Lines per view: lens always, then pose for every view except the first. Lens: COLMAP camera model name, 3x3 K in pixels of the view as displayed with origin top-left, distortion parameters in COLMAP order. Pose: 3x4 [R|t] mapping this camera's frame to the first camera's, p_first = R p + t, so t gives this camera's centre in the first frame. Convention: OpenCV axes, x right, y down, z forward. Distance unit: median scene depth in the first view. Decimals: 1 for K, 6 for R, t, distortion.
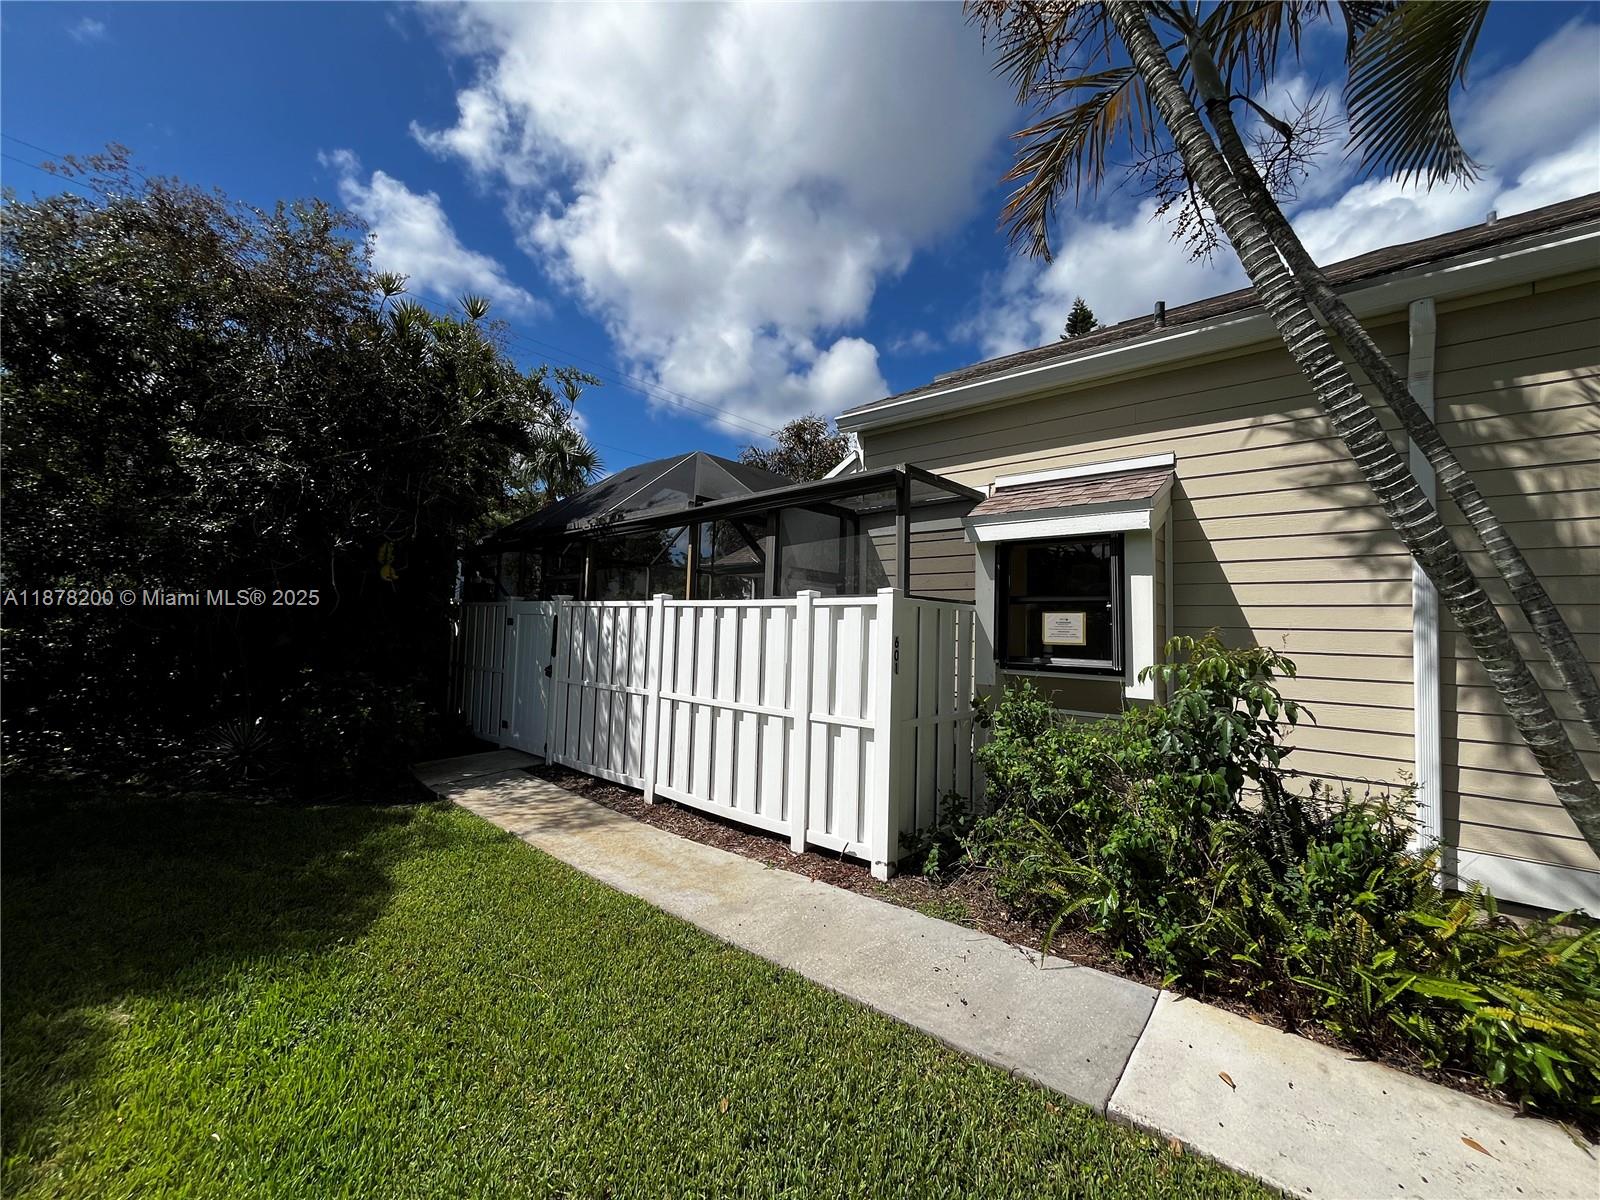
lens RADIAL K [[647.7, 0, 802.1], [0, 647.7, 605.3], [0, 0, 1]] dist [-0.002002, 0.000558]
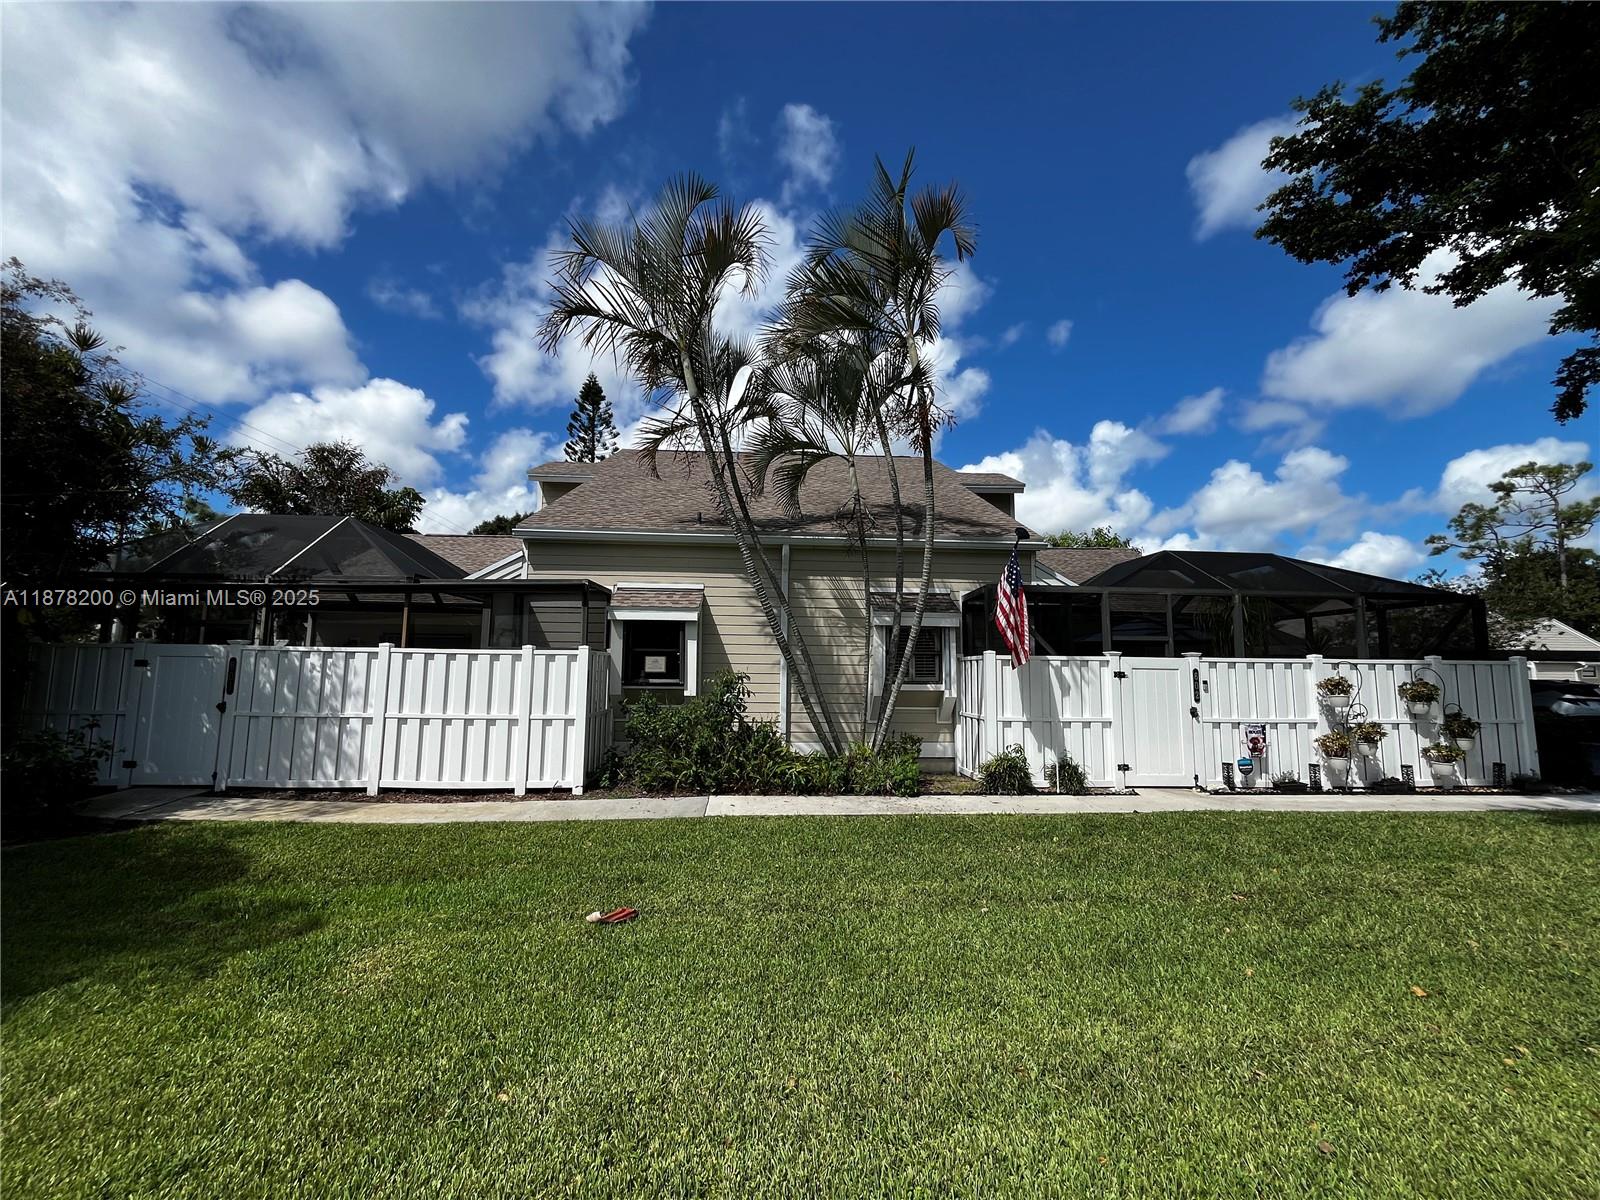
lens RADIAL K [[647.7, 0, 799.1], [0, 647.7, 601.3], [0, 0, 1]] dist [-0.002002, 0.000558]
pose [[0.722083, 0.049785, 0.690013, -0.728817], [-0.017906, 0.998418, -0.053299, -0.065706], [-0.691574, 0.026131, 0.721832, -0.838643]]
